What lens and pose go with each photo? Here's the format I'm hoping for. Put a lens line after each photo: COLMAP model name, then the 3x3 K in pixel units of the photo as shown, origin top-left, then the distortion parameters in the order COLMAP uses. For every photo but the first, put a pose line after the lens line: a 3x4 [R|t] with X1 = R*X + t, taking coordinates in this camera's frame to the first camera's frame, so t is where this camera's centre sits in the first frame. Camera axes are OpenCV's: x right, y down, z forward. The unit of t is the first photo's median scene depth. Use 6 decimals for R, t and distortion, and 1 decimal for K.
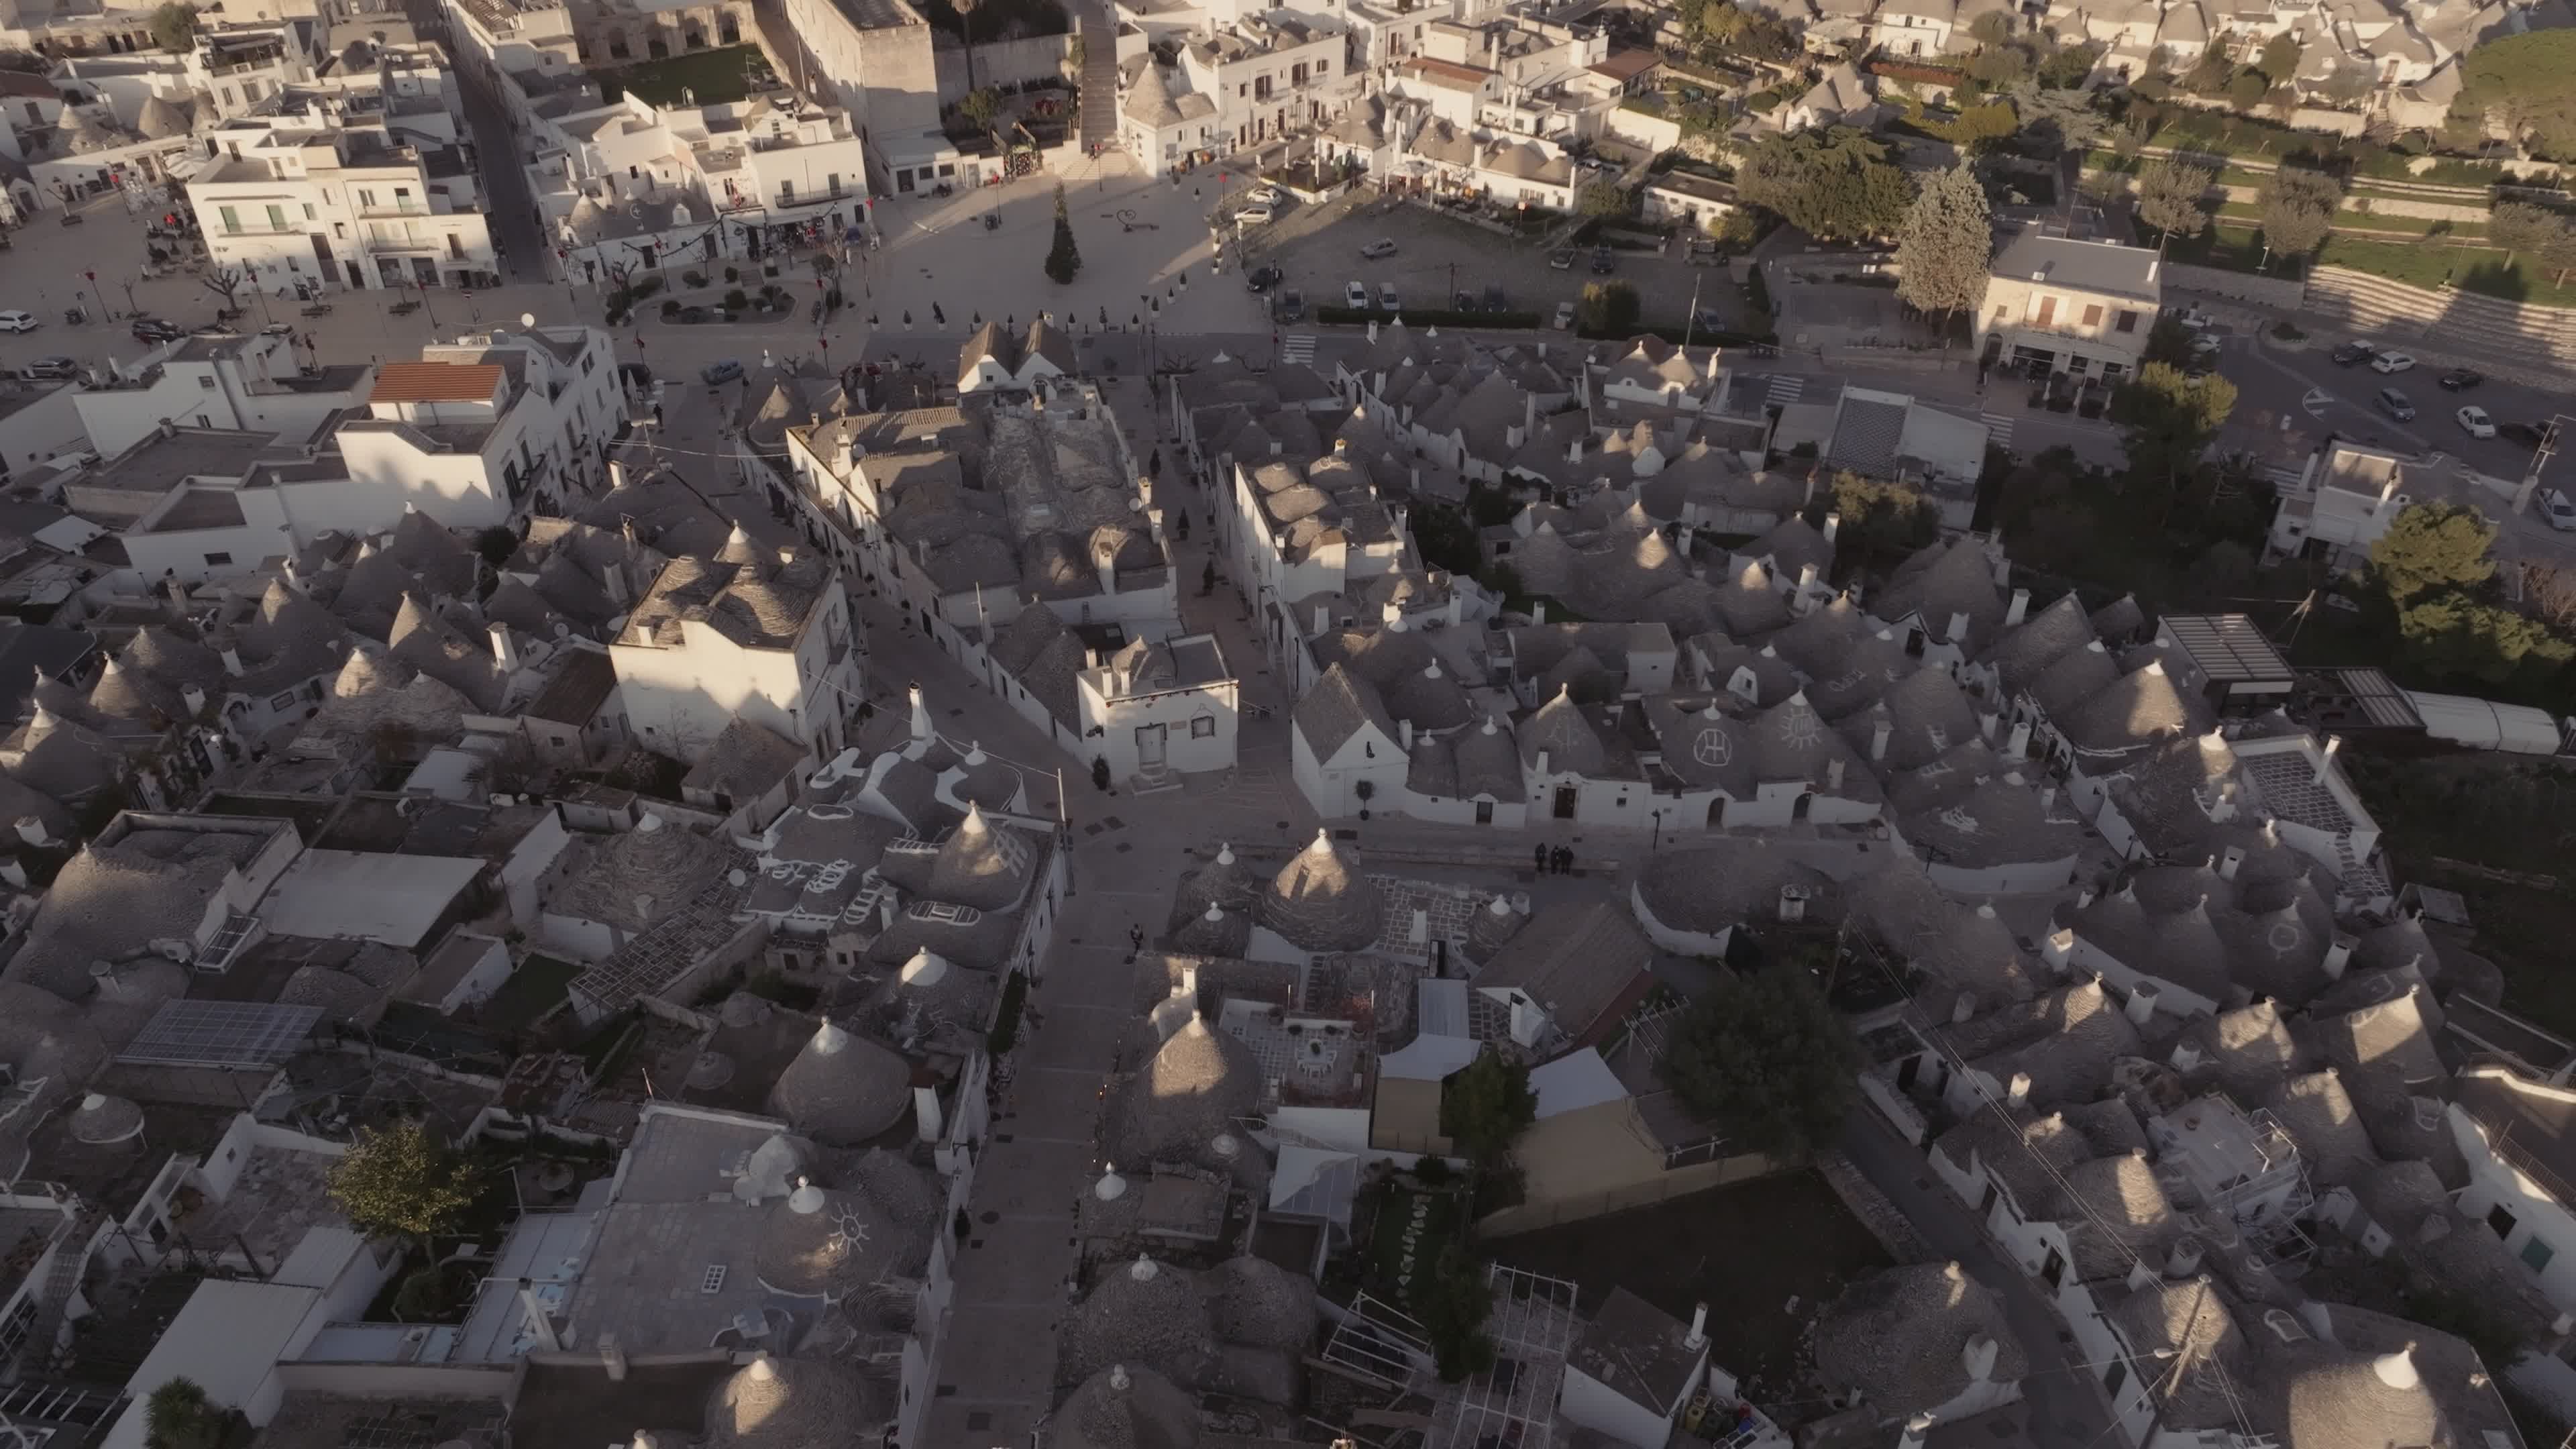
lens RADIAL K [[1814.1, 0, 1288.0], [0, 1814.1, 724.5], [0, 0, 1]] dist [0.001798, 0.011671]
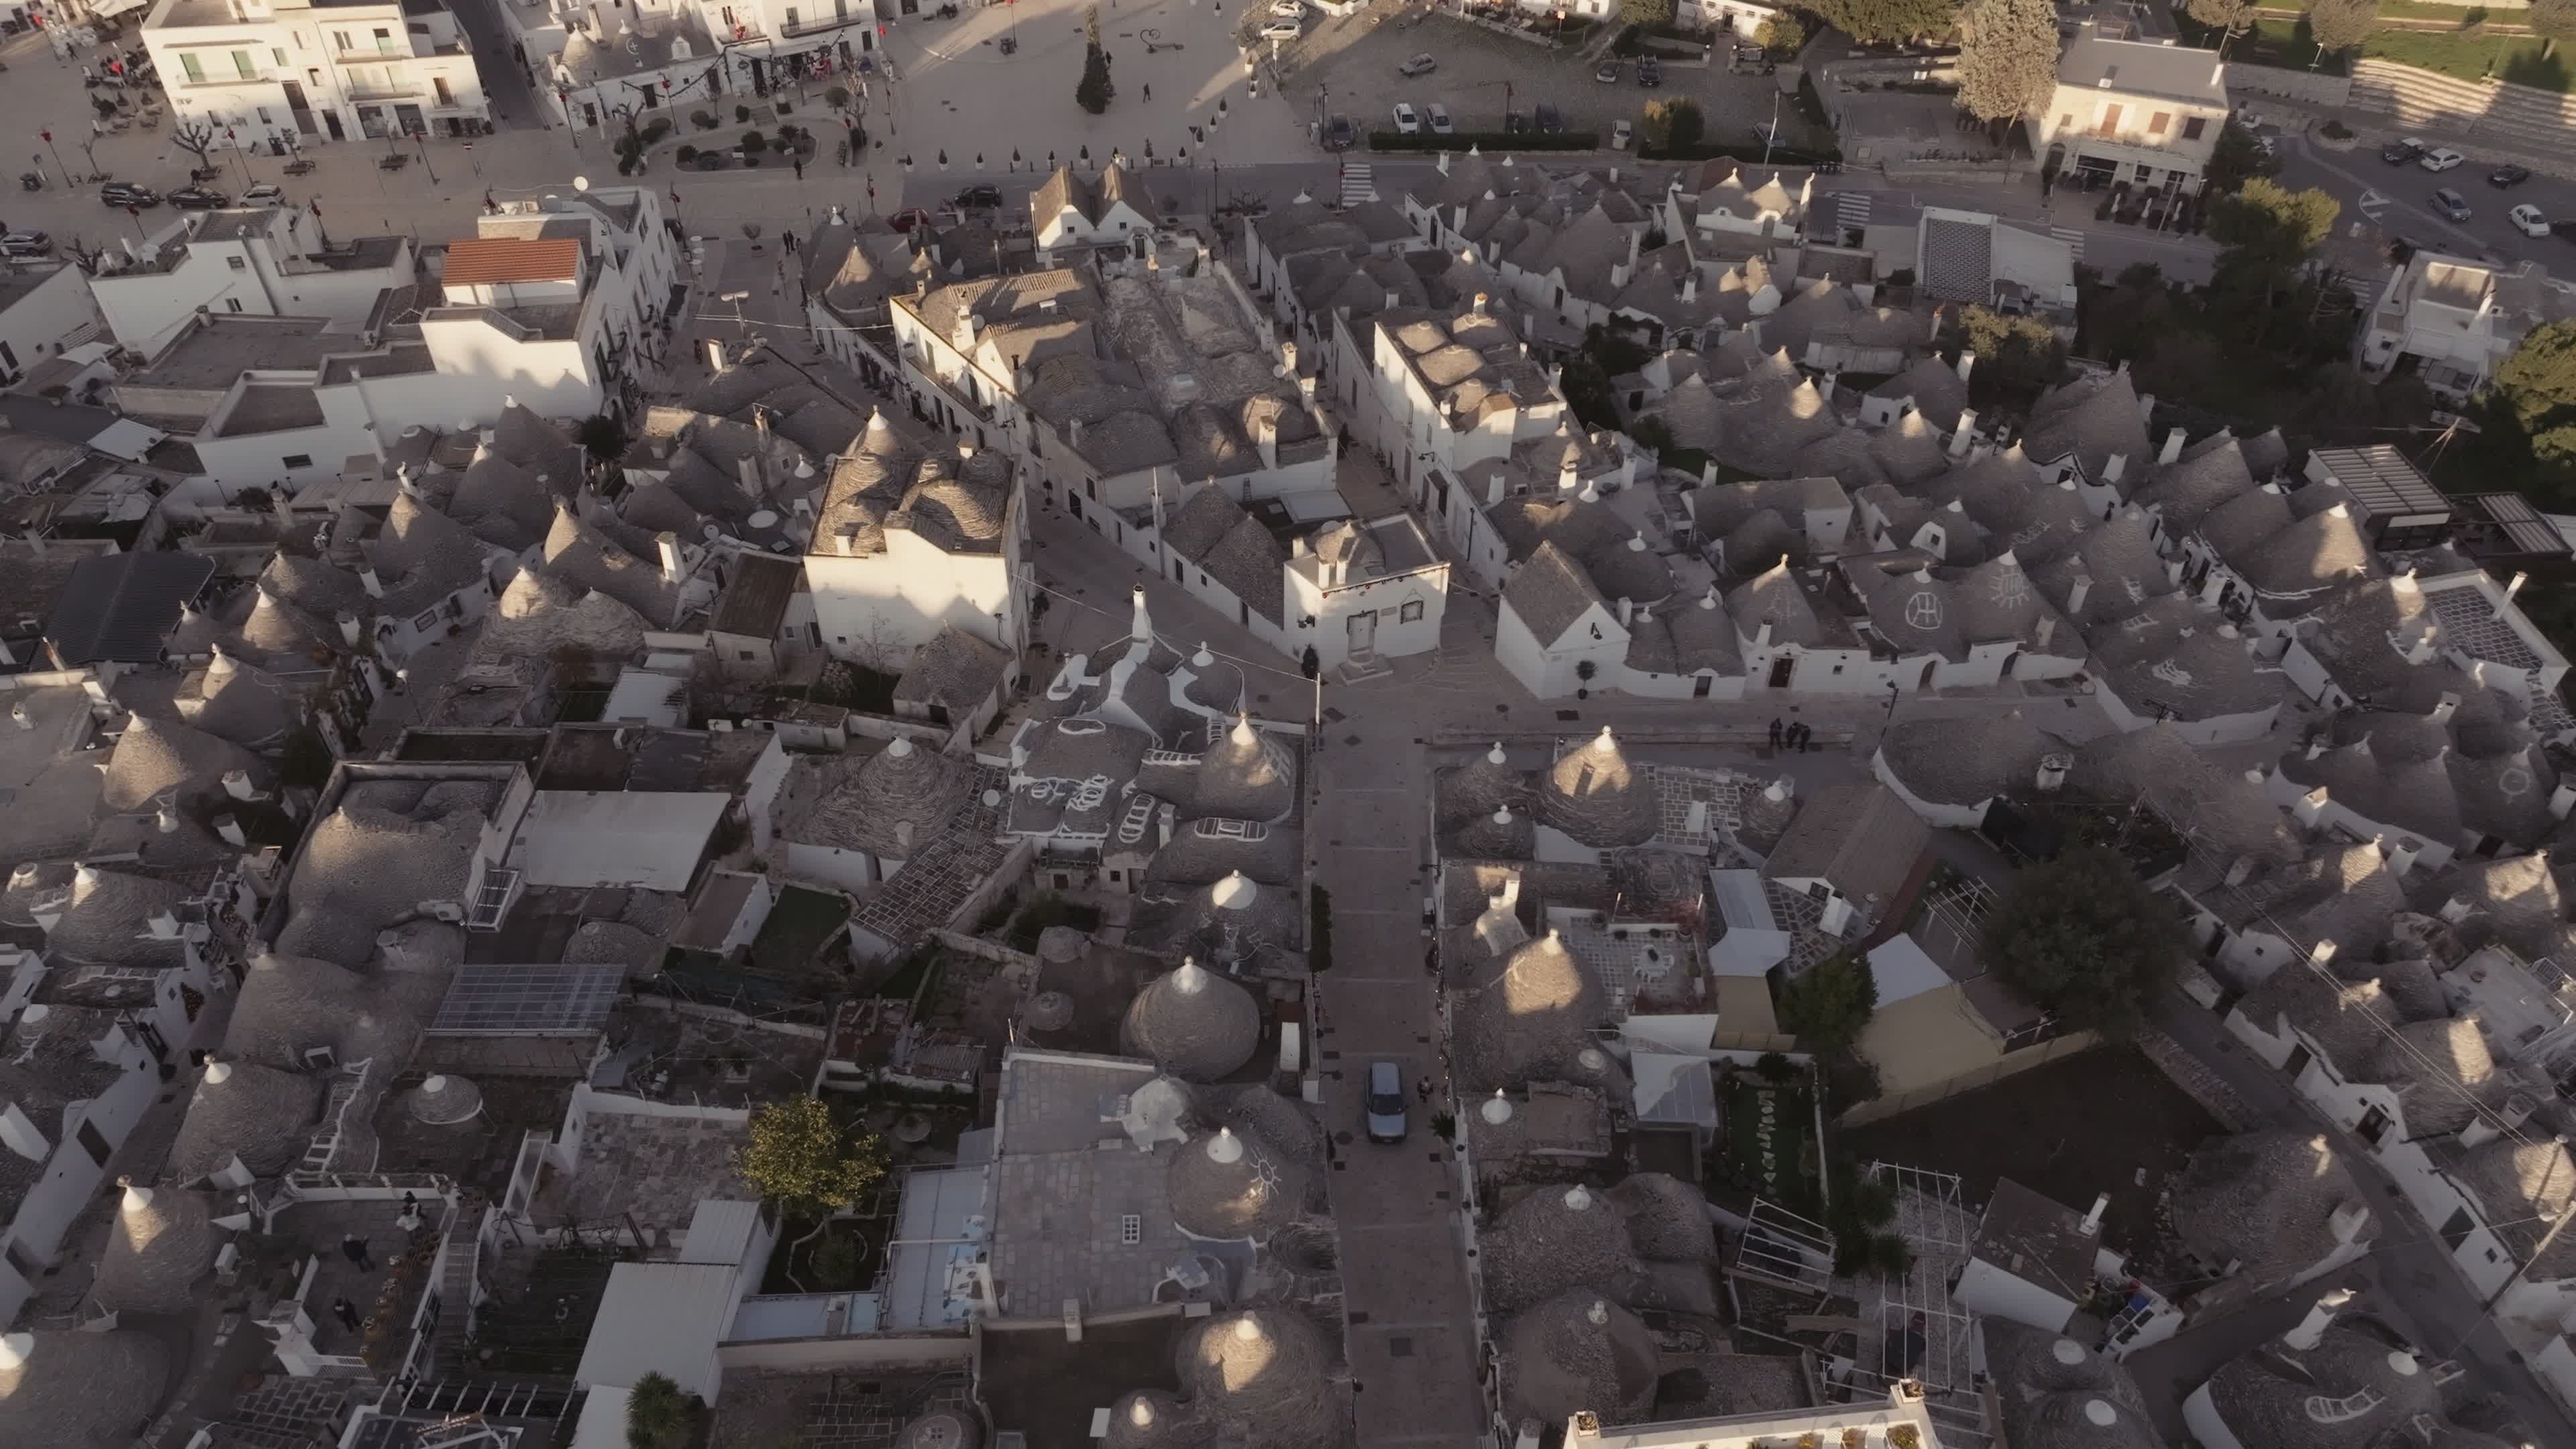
lens RADIAL K [[1814.1, 0, 1288.0], [0, 1814.1, 724.5], [0, 0, 1]] dist [0.001798, 0.011671]
pose [[0.996768, -0.049334, 0.063397, -0.125409], [0.041781, 0.992442, 0.115387, -0.037764], [-0.068610, -0.112366, 0.991295, 0.013408]]
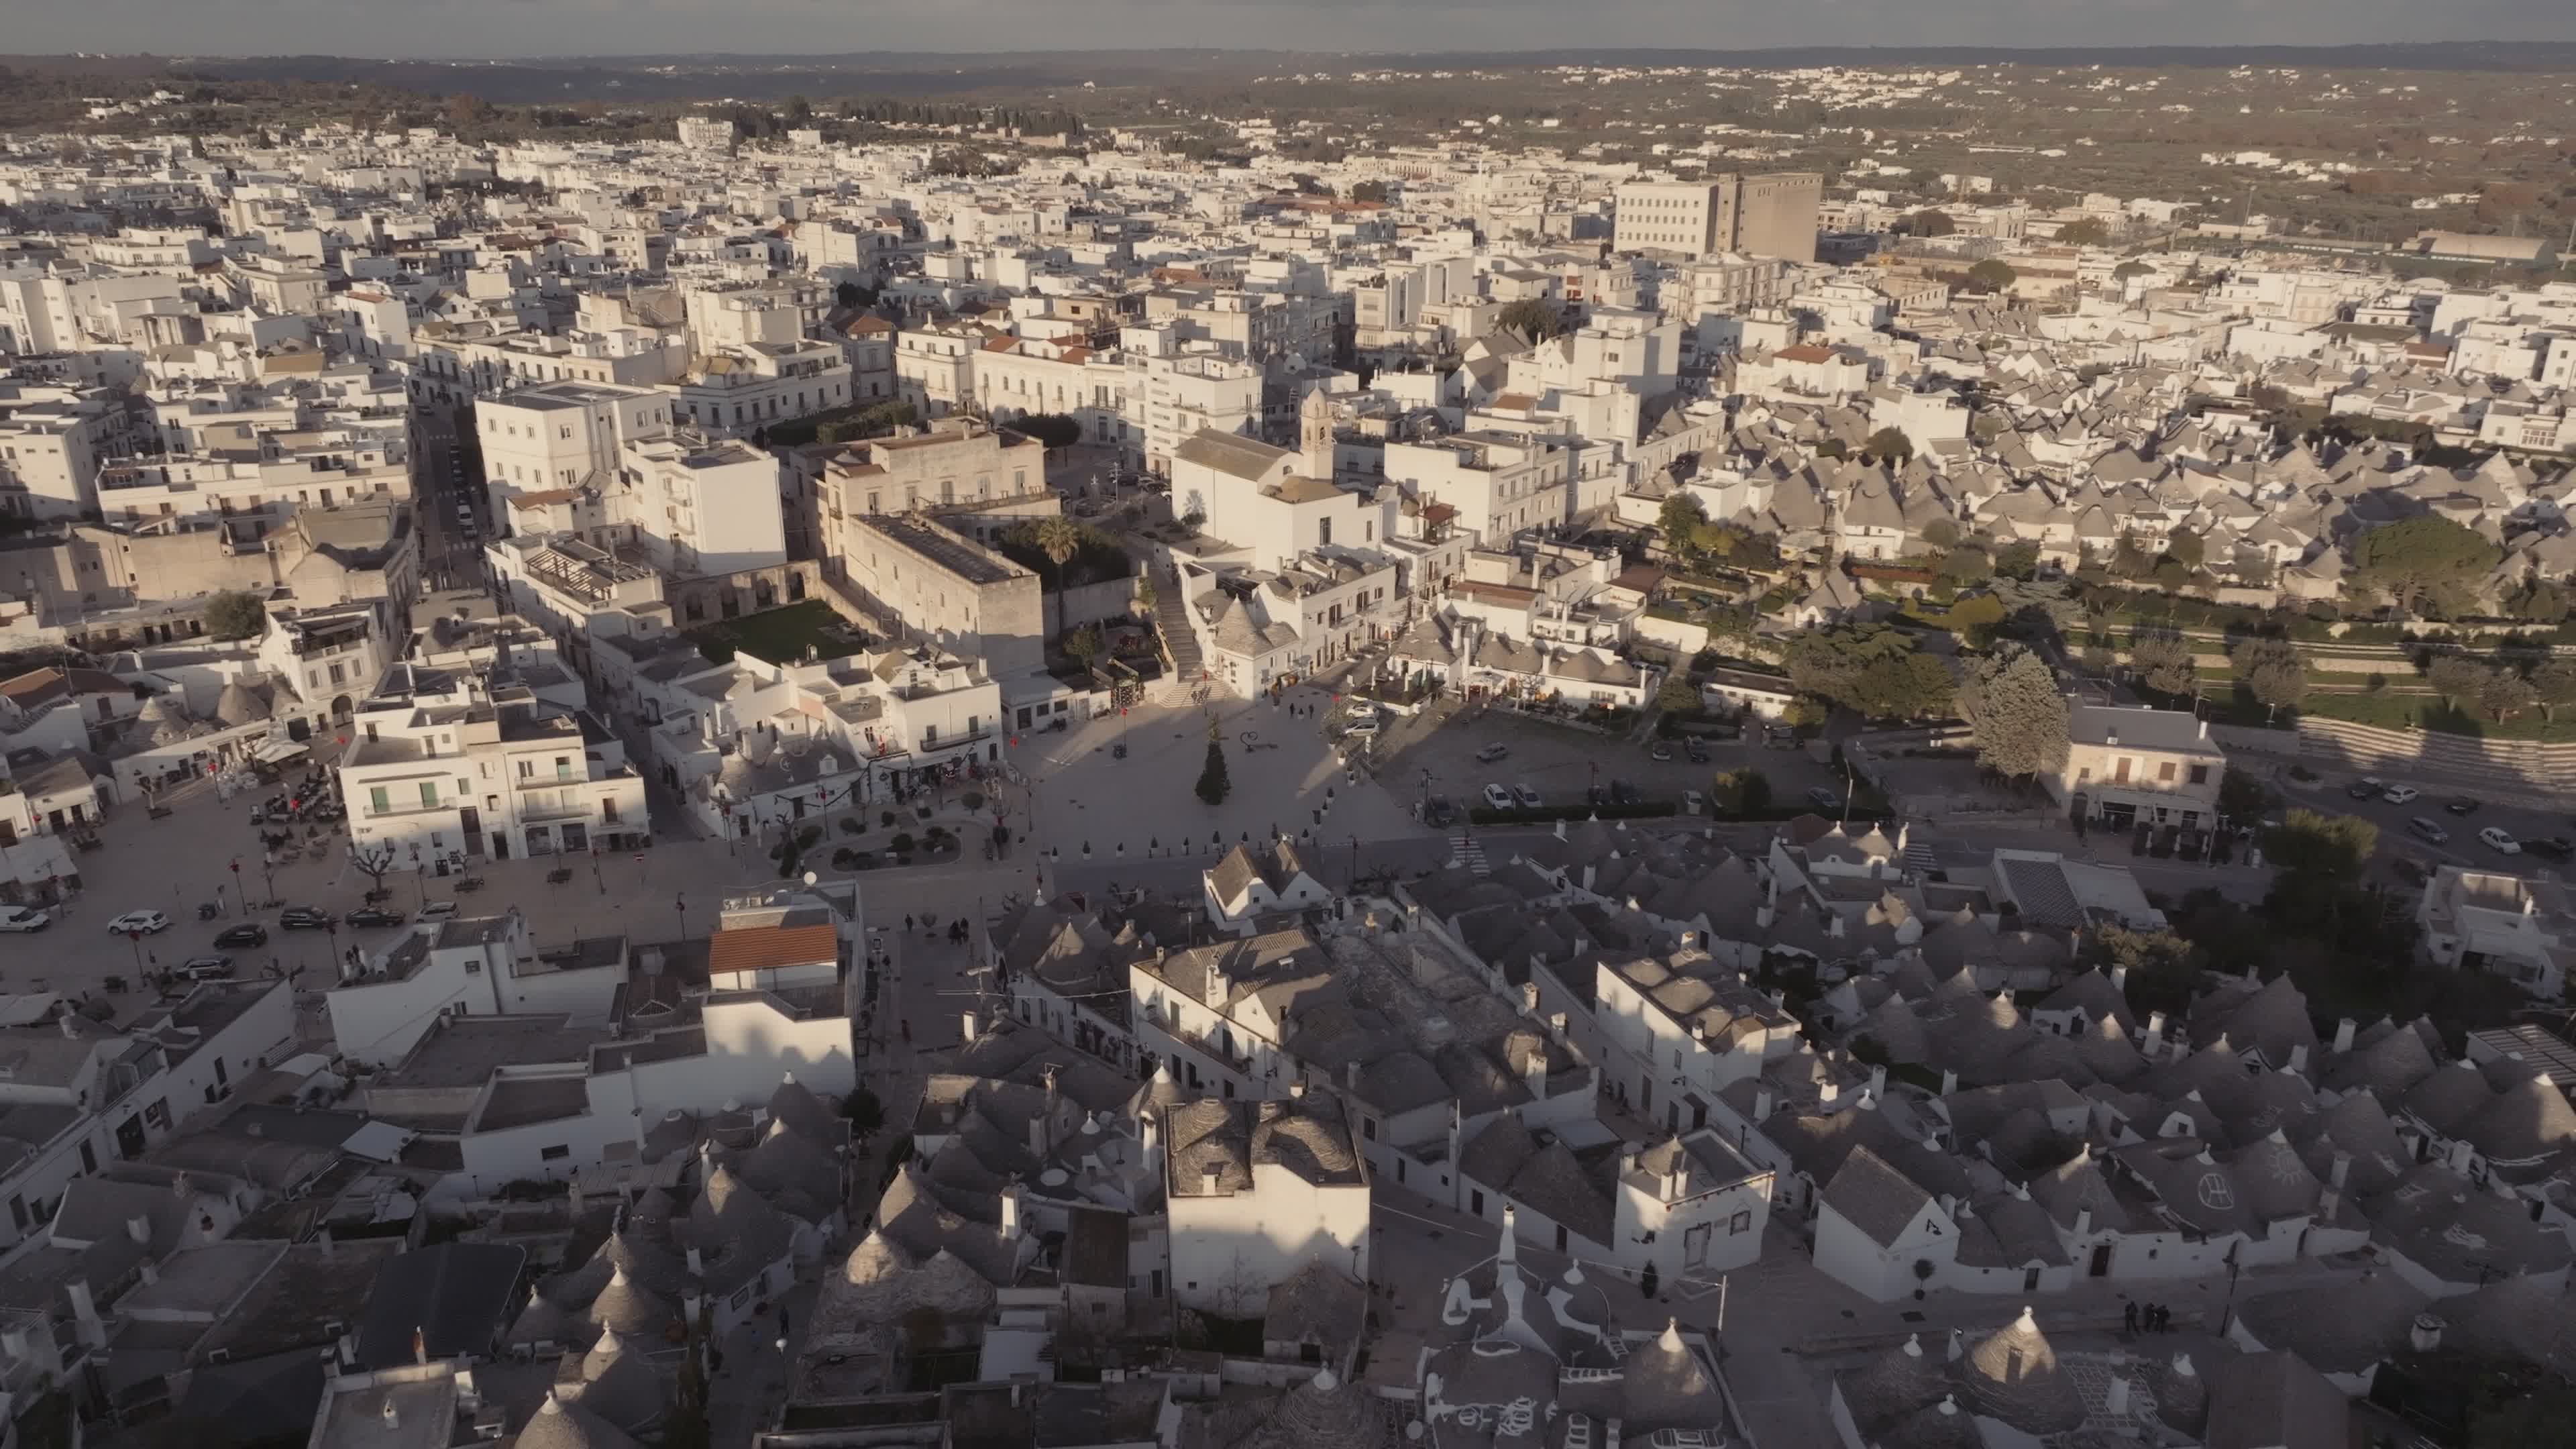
lens RADIAL K [[1814.0, 0, 1288.0], [0, 1814.0, 724.5], [0, 0, 1]] dist [0.007130, -0.001351]
pose [[0.985276, -0.060680, 0.159841, -0.308437], [0.100766, 0.961366, -0.256168, -0.021906], [-0.138121, 0.268502, 0.953325, -0.007399]]
